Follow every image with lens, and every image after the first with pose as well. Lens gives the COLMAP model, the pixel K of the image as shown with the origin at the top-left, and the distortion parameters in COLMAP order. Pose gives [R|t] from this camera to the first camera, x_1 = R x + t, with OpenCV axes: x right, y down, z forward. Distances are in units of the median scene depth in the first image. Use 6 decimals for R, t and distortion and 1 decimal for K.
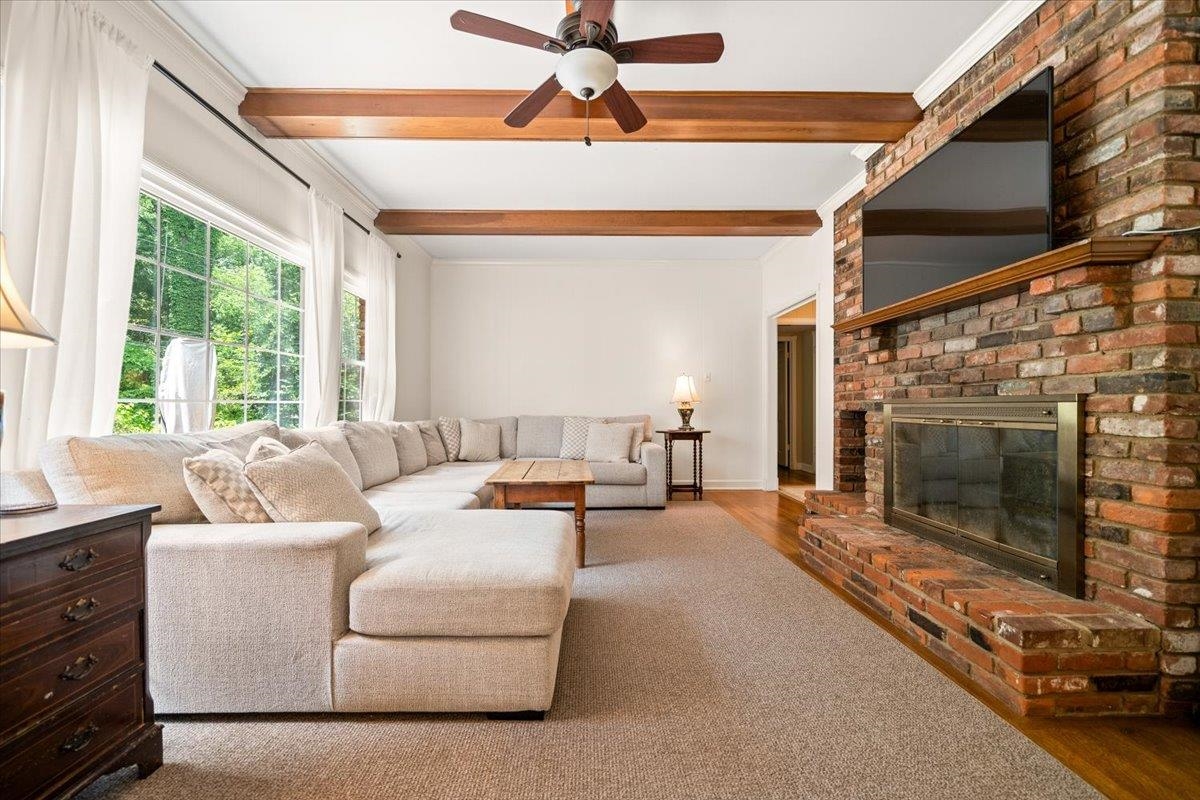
lens RADIAL K [[471.7, 0, 597.2], [0, 471.7, 411.5], [0, 0, 1]] dist [-0.003383, -0.000247]
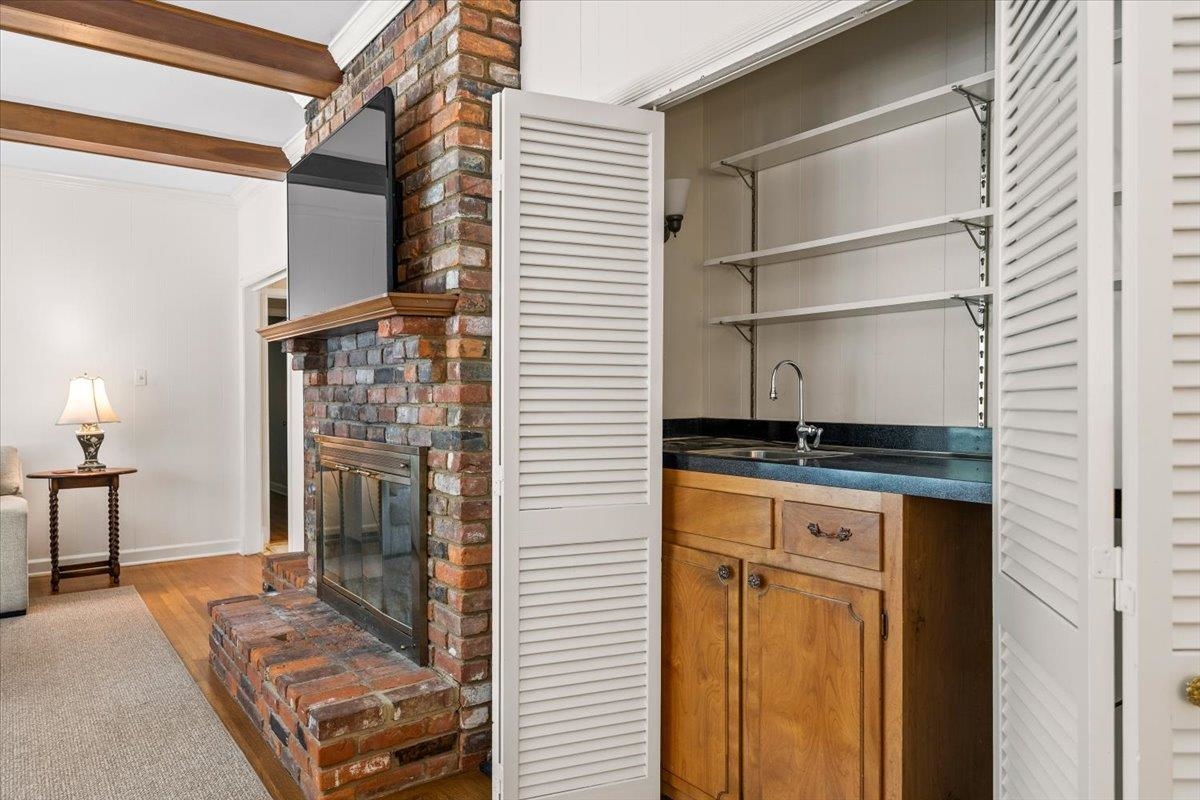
lens RADIAL K [[767.7, 0, 595.4], [0, 767.7, 408.8], [0, 0, 1]] dist [-0.002054, -0.001172]
pose [[0.812098, -0.012034, 0.583397, 0.419691], [0.007269, 0.999918, 0.010507, -0.127145], [-0.583475, -0.004292, 0.812119, -0.439008]]
